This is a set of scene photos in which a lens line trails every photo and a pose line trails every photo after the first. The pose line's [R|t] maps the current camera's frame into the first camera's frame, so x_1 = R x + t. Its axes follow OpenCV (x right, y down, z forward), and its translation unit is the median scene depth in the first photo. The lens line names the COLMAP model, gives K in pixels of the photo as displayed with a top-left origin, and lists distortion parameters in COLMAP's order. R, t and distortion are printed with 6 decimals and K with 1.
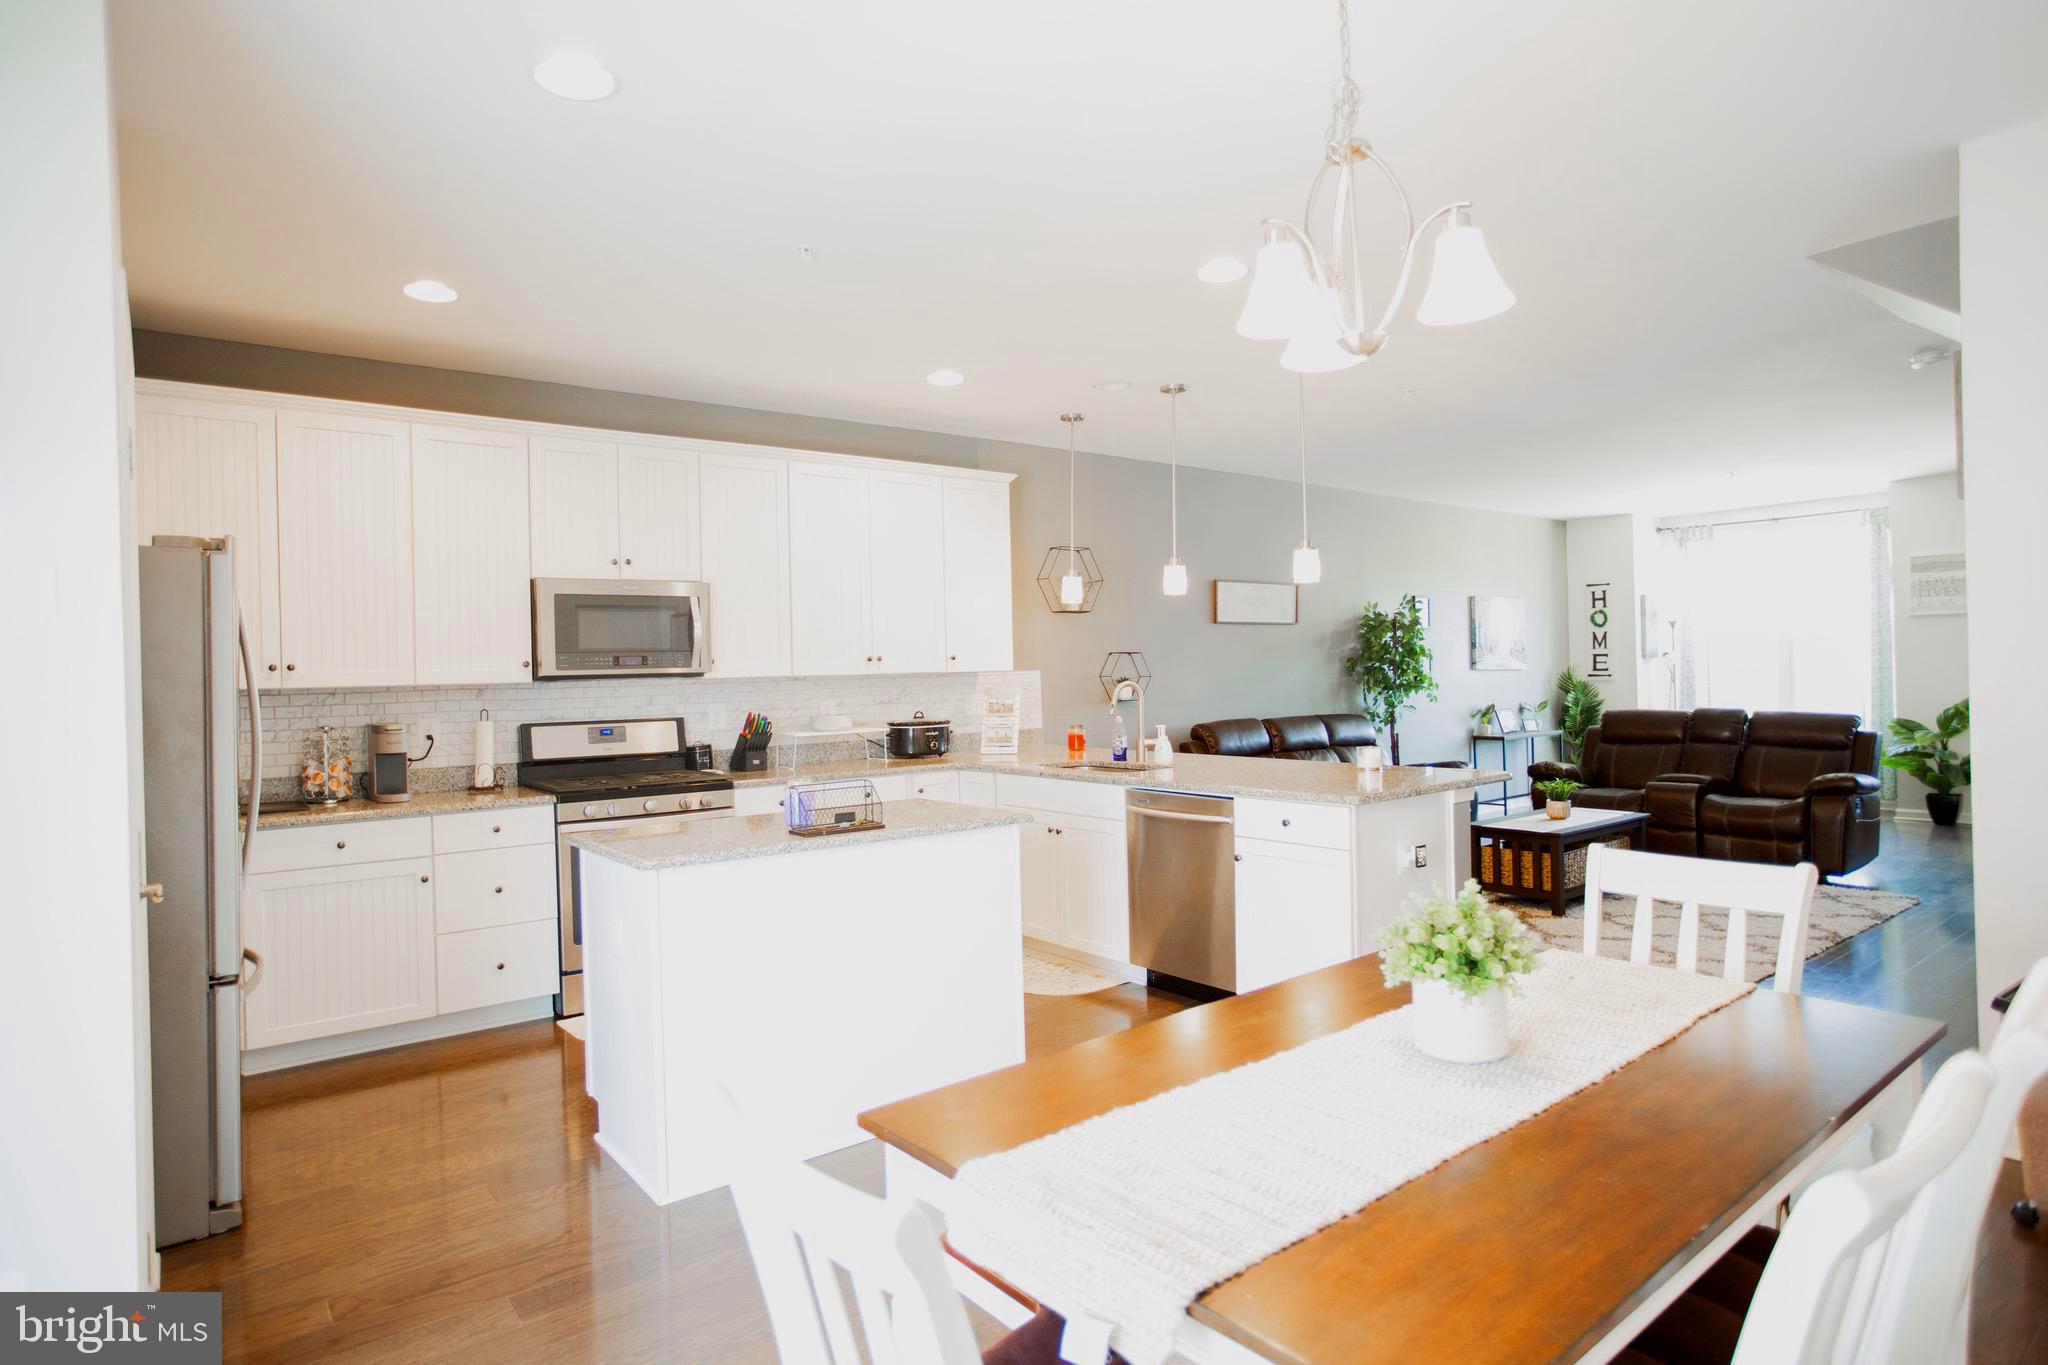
lens RADIAL K [[1102.1, 0, 1044.2], [0, 1102.1, 682.2], [0, 0, 1]] dist [-0.002944, 0.001020]
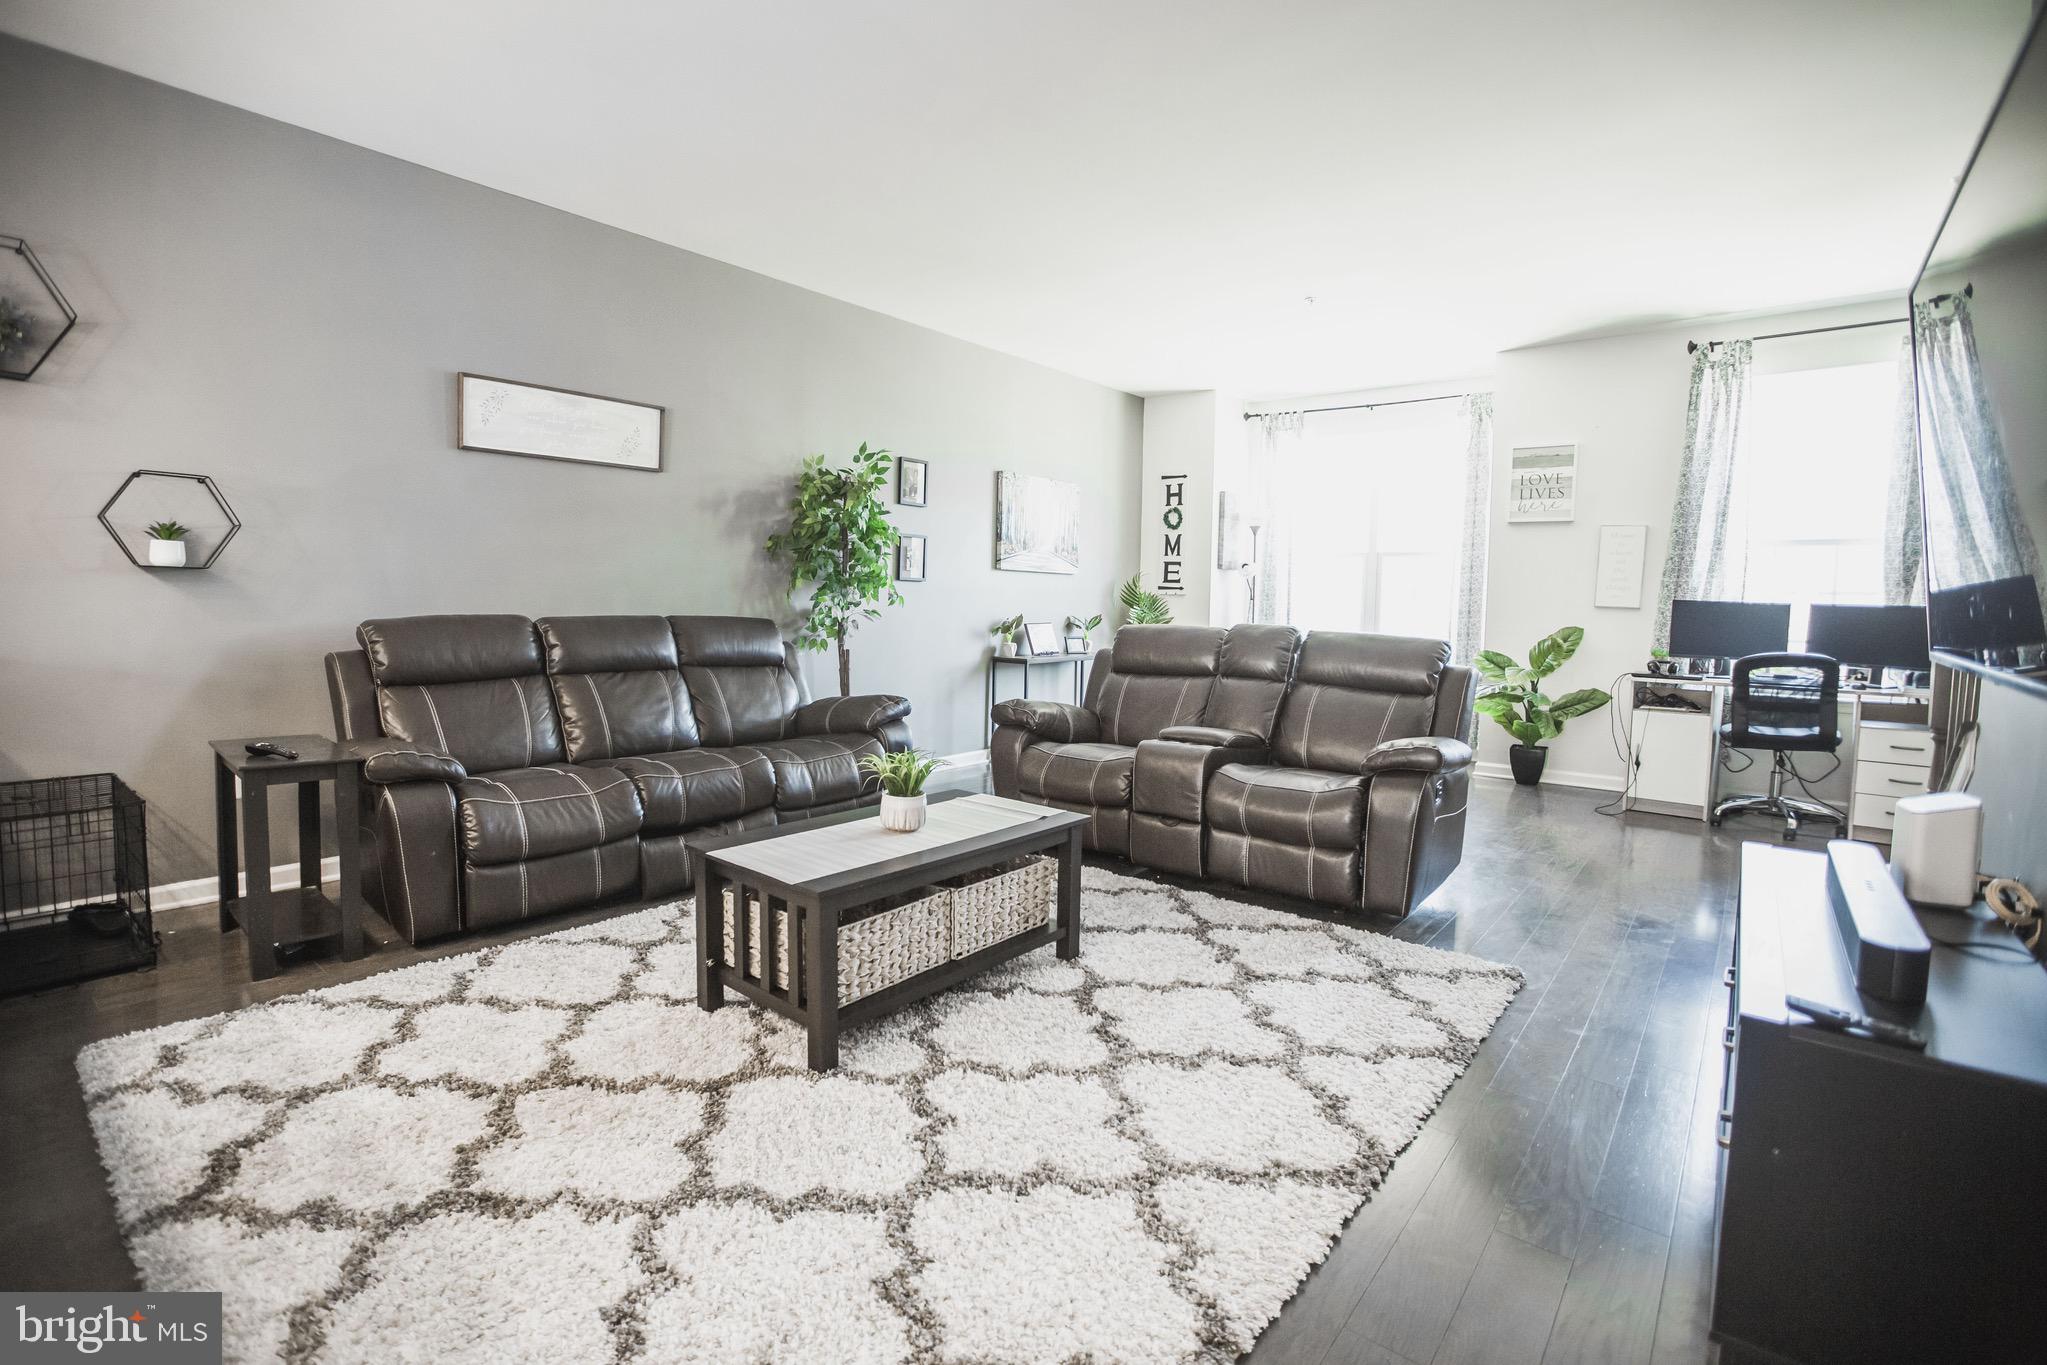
lens RADIAL K [[942.6, 0, 1010.4], [0, 942.6, 672.1], [0, 0, 1]] dist [-0.045594, 0.011948]
pose [[0.977653, 0.024498, 0.208793, 0.299726], [-0.039557, 0.996883, 0.068260, 0.016055], [-0.206470, -0.074994, 0.975575, 0.413287]]
